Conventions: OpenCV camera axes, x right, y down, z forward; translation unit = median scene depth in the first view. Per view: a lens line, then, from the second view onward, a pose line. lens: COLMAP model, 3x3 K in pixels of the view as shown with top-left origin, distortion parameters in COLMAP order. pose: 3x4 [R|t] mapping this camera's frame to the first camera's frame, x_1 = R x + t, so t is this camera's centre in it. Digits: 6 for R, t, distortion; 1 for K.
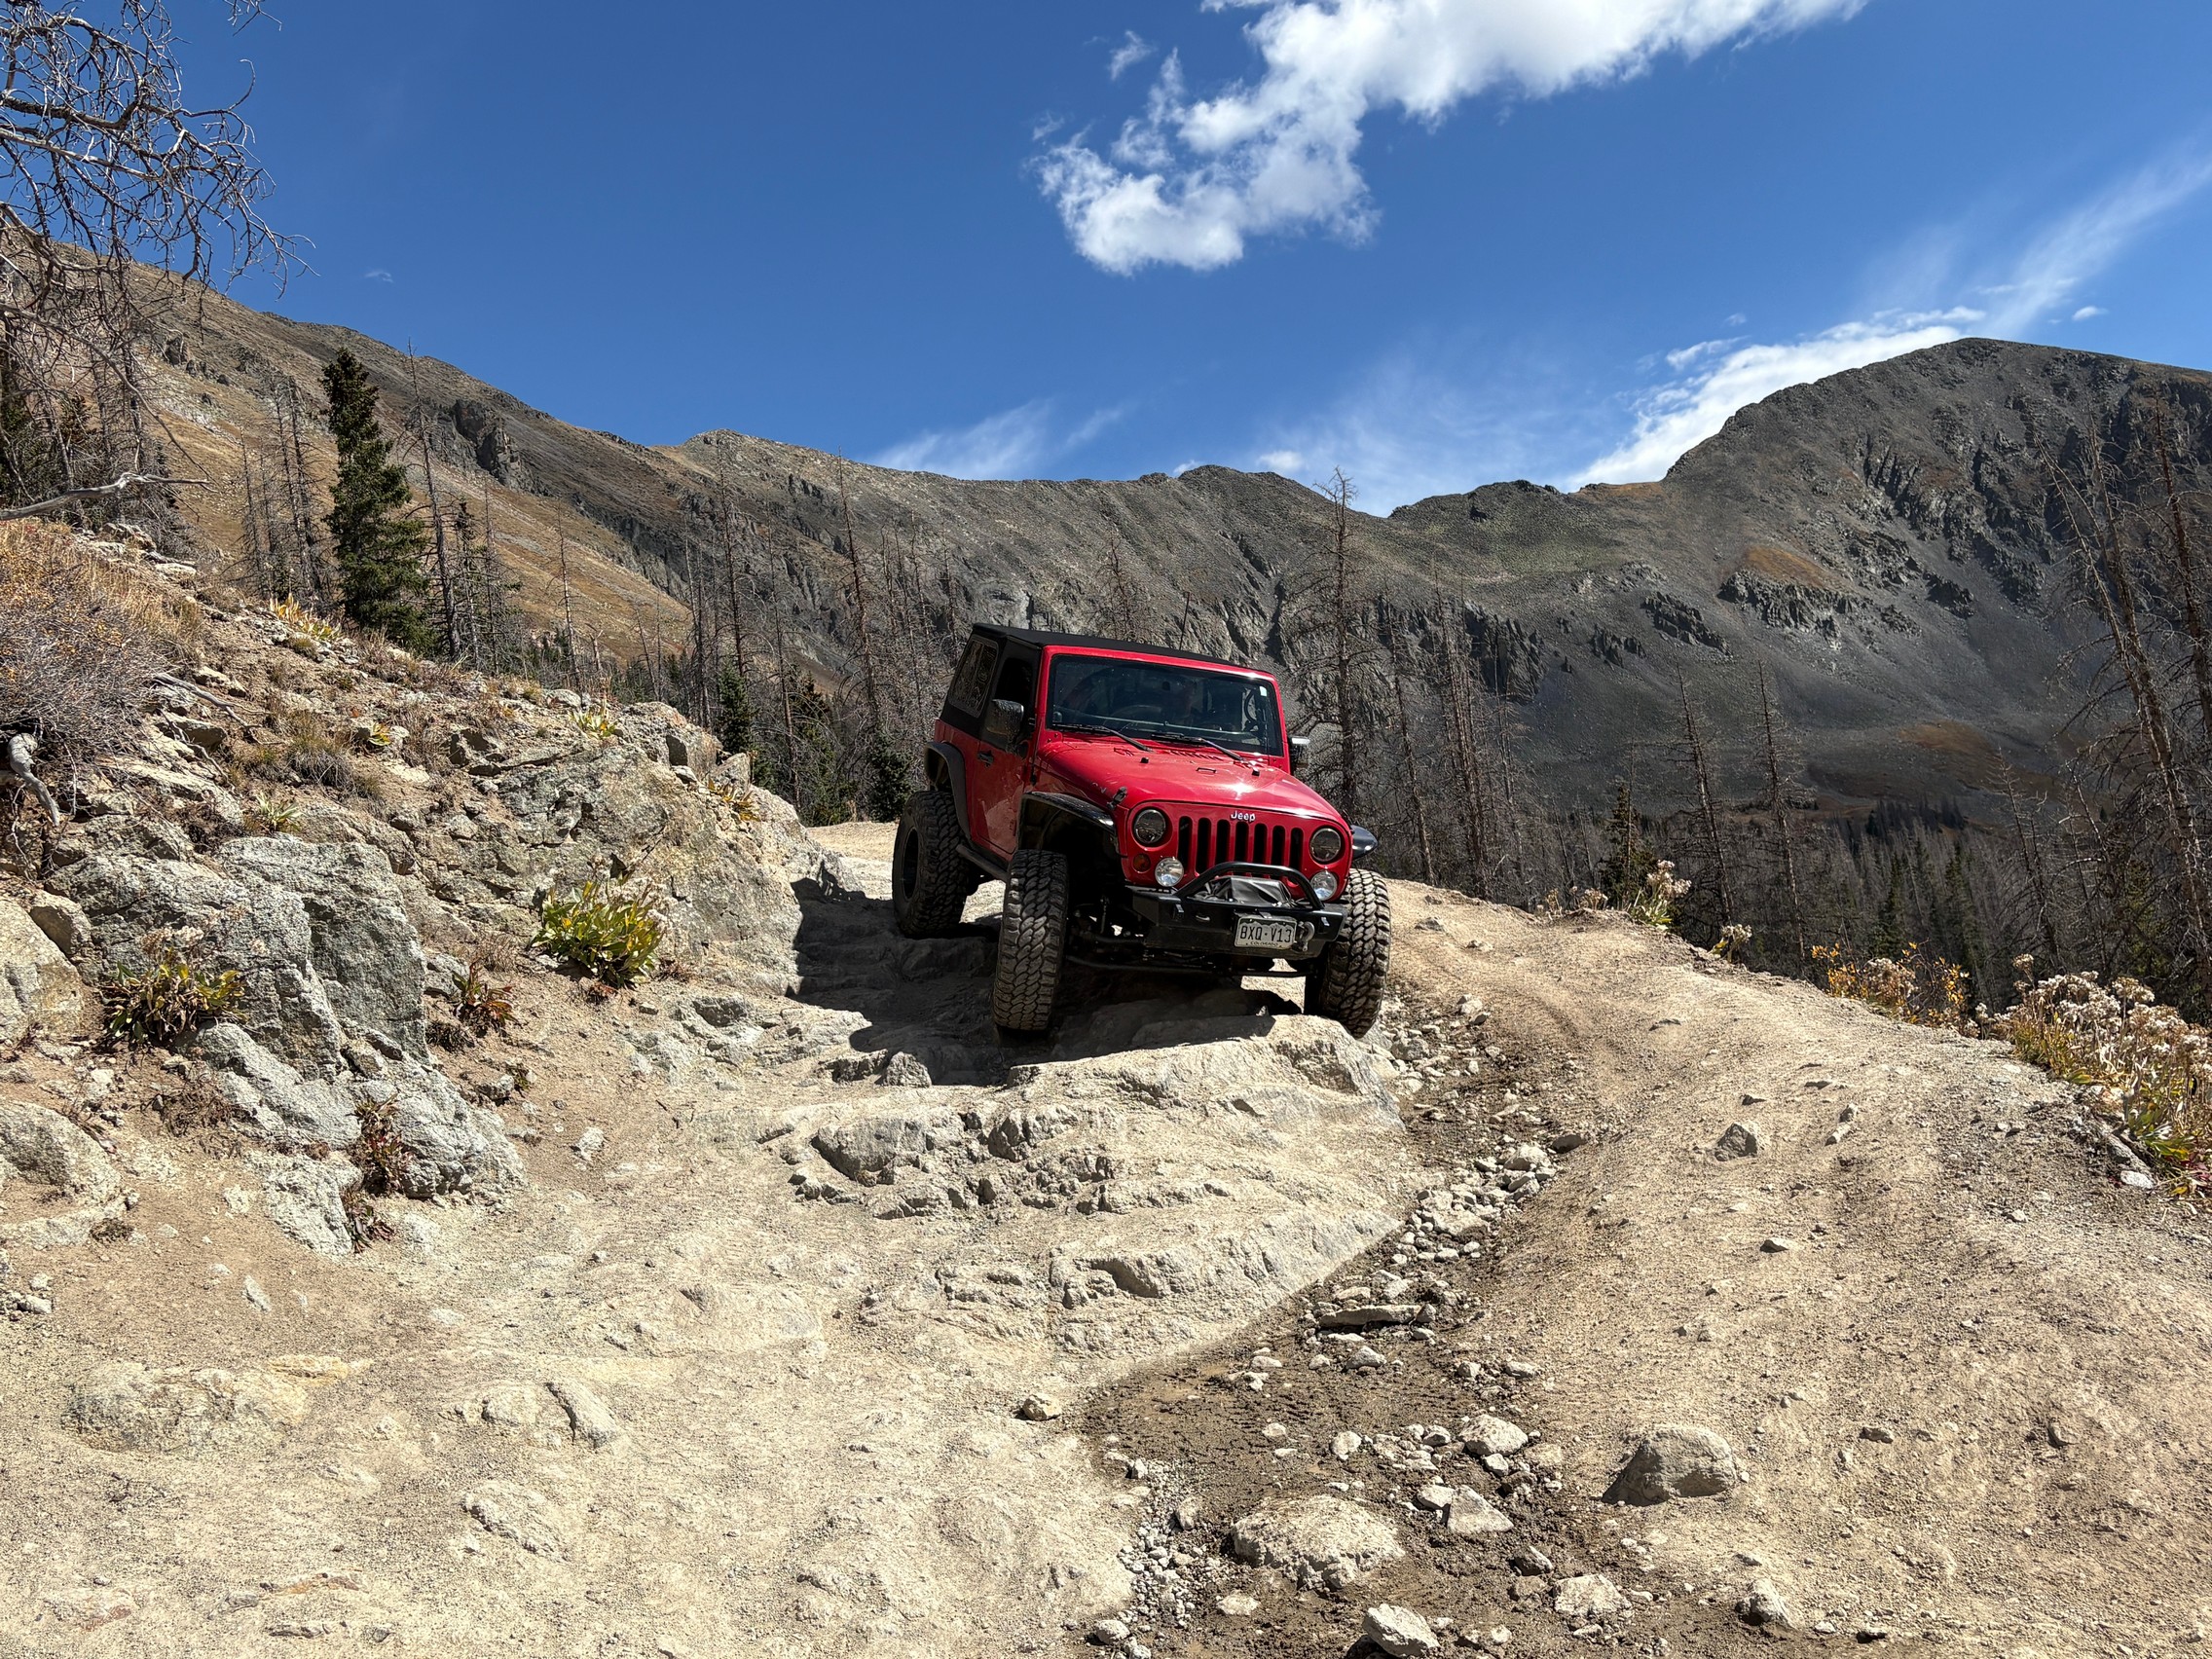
lens RADIAL K [[2055.5, 0, 1106.2], [0, 2055.5, 839.3], [0, 0, 1]] dist [0.066086, 0.000000]
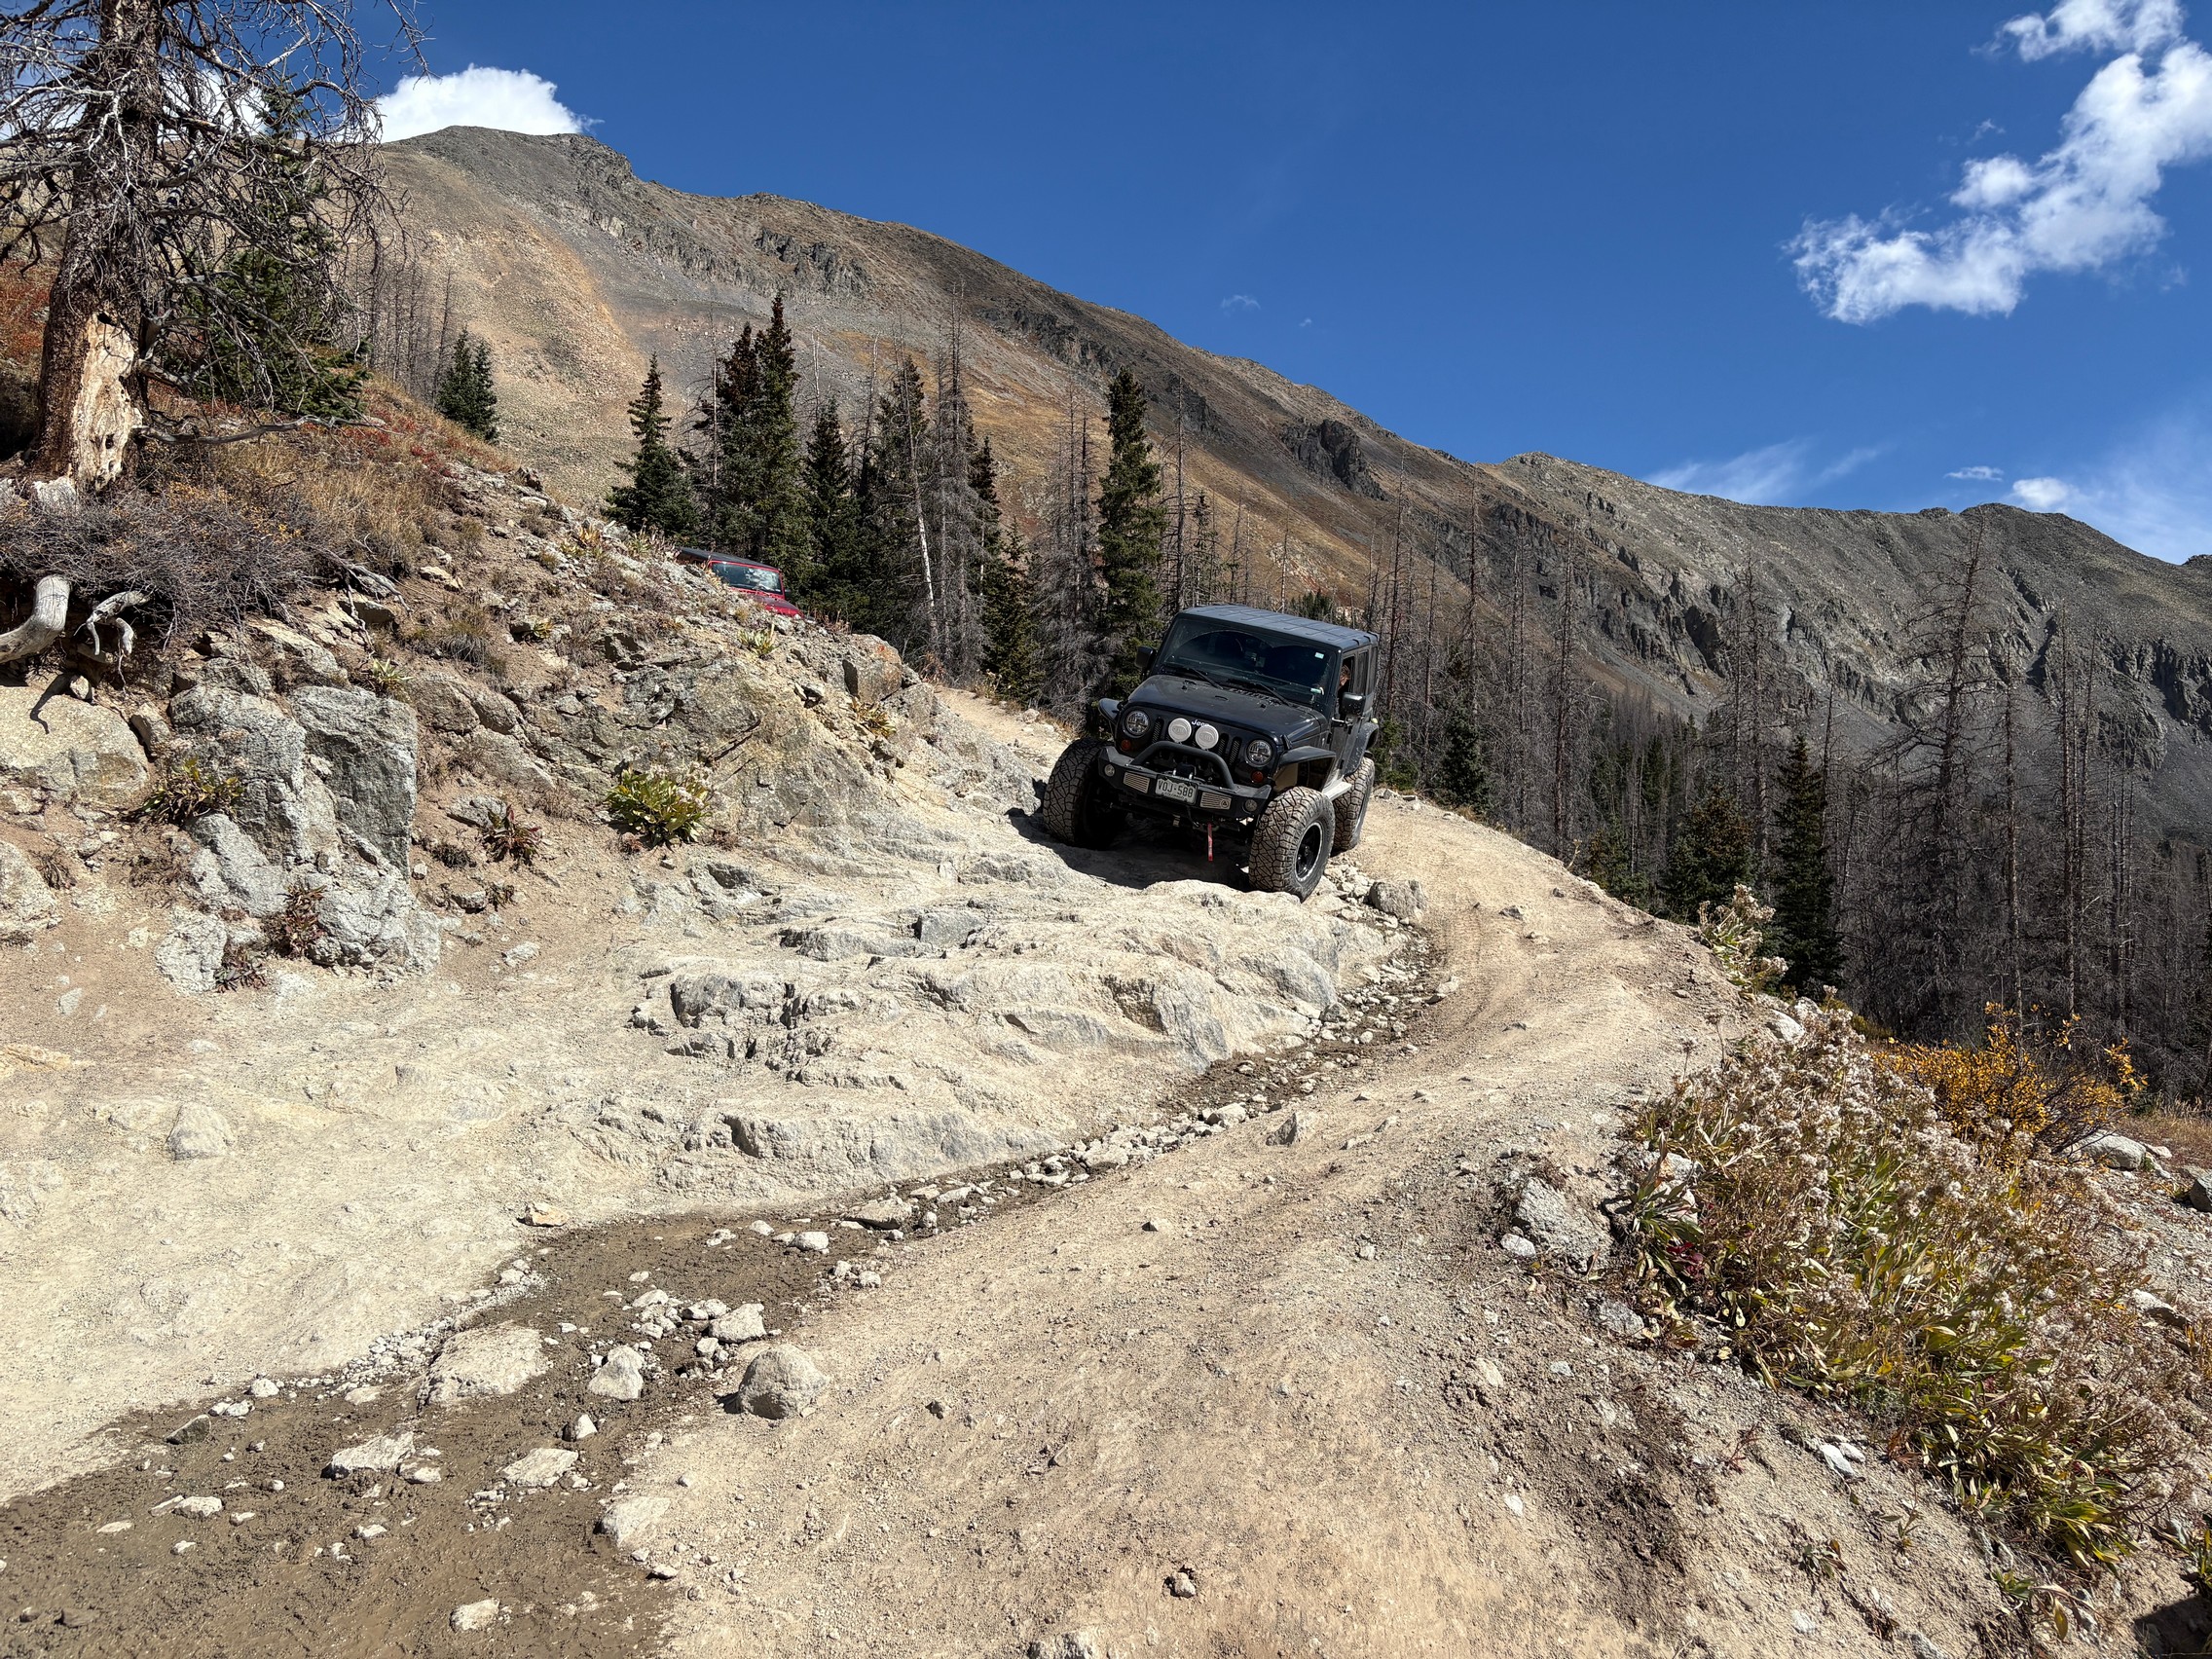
lens RADIAL K [[1683.6, 0, 1097.5], [0, 1683.6, 837.9], [0, 0, 1]] dist [0.047363, -0.040934]
pose [[0.904514, 0.138334, -0.403384, 0.419675], [-0.126323, 0.990386, 0.056381, -0.024513], [0.407305, -0.000041, 0.913292, 0.161932]]
